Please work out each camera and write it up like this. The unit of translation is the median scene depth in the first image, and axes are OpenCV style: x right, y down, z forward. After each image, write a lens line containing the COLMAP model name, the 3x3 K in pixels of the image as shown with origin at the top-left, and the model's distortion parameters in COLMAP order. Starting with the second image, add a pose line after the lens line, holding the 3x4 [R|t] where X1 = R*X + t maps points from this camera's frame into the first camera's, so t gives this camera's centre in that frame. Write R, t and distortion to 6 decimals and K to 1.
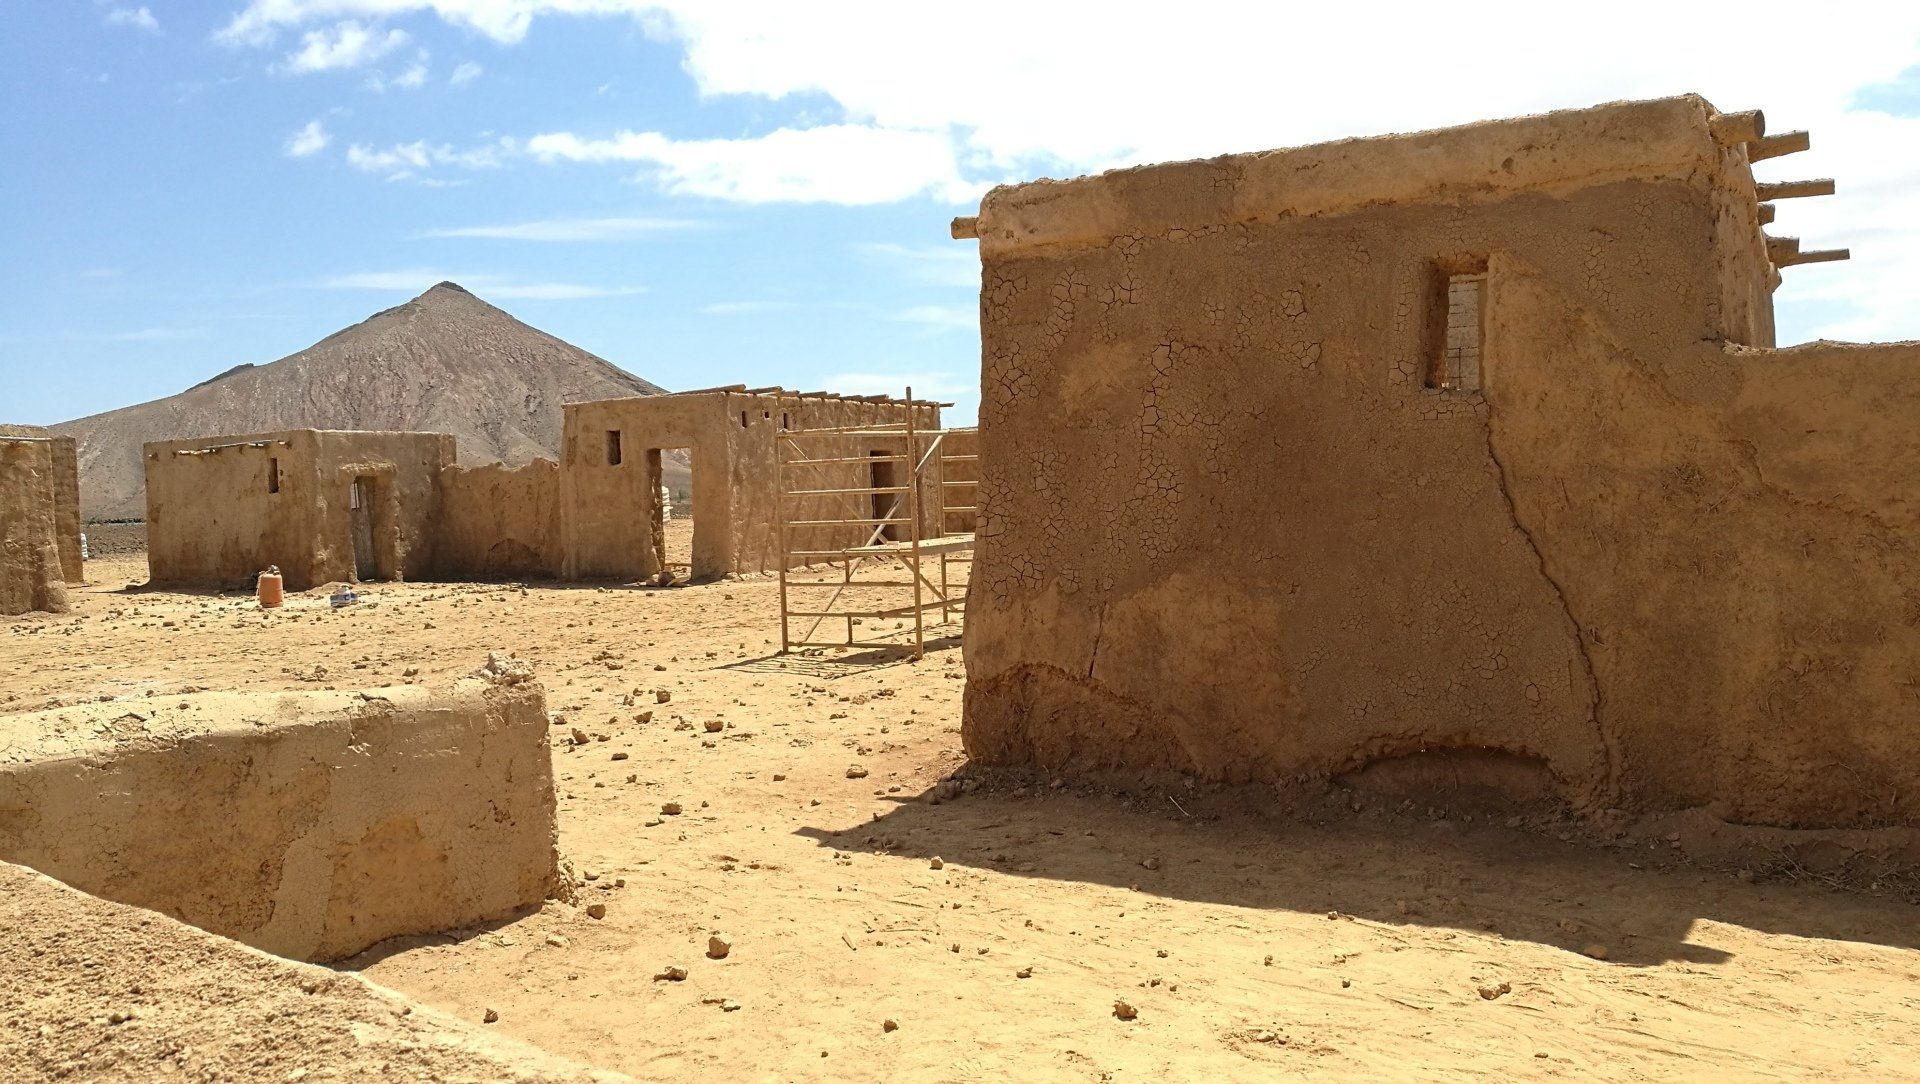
lens RADIAL K [[1501.8, 0, 968.7], [0, 1501.8, 572.9], [0, 0, 1]] dist [0.004304, 0.004579]
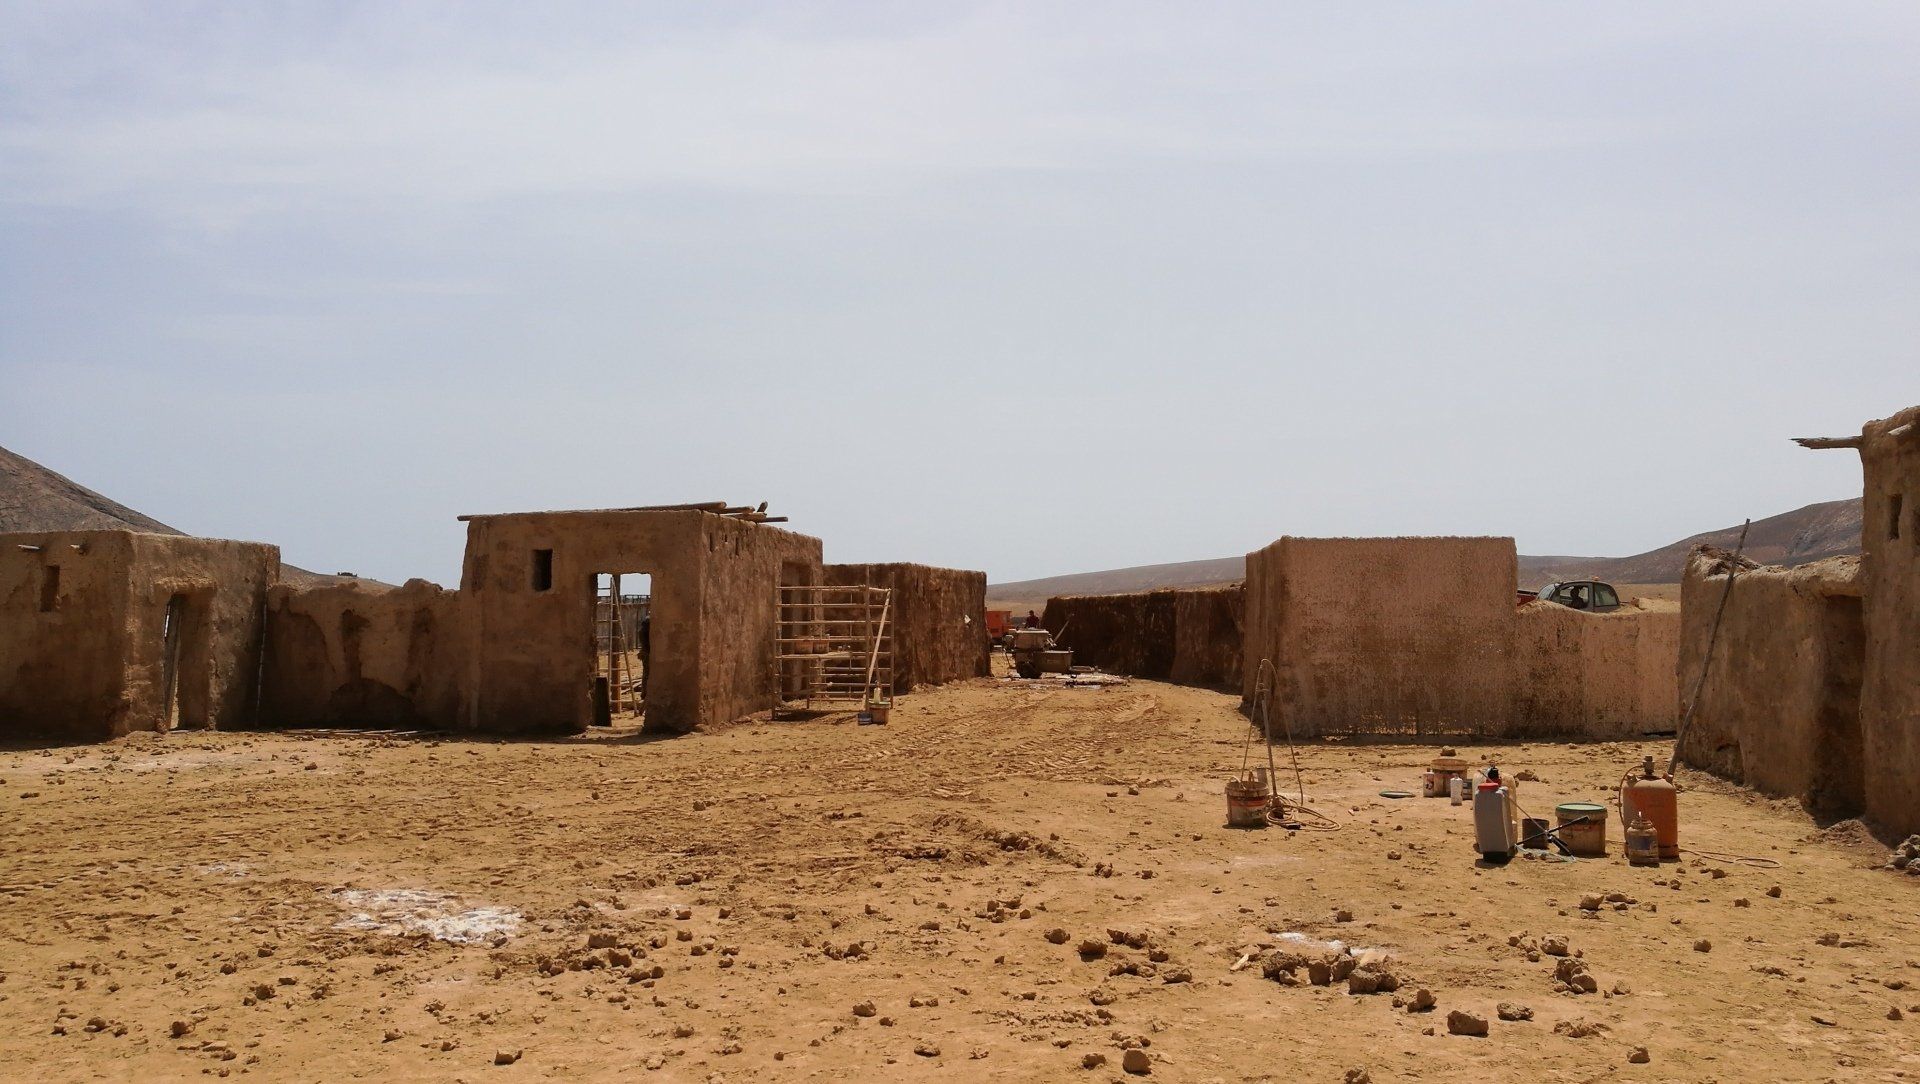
lens RADIAL K [[1501.8, 0, 940.3], [0, 1501.8, 539.7], [0, 0, 1]] dist [0.004304, 0.004579]
pose [[0.954615, 0.045849, 0.294291, -0.406678], [-0.010384, 0.992603, -0.120961, -0.003566], [-0.297660, 0.112415, 0.948030, 0.227694]]
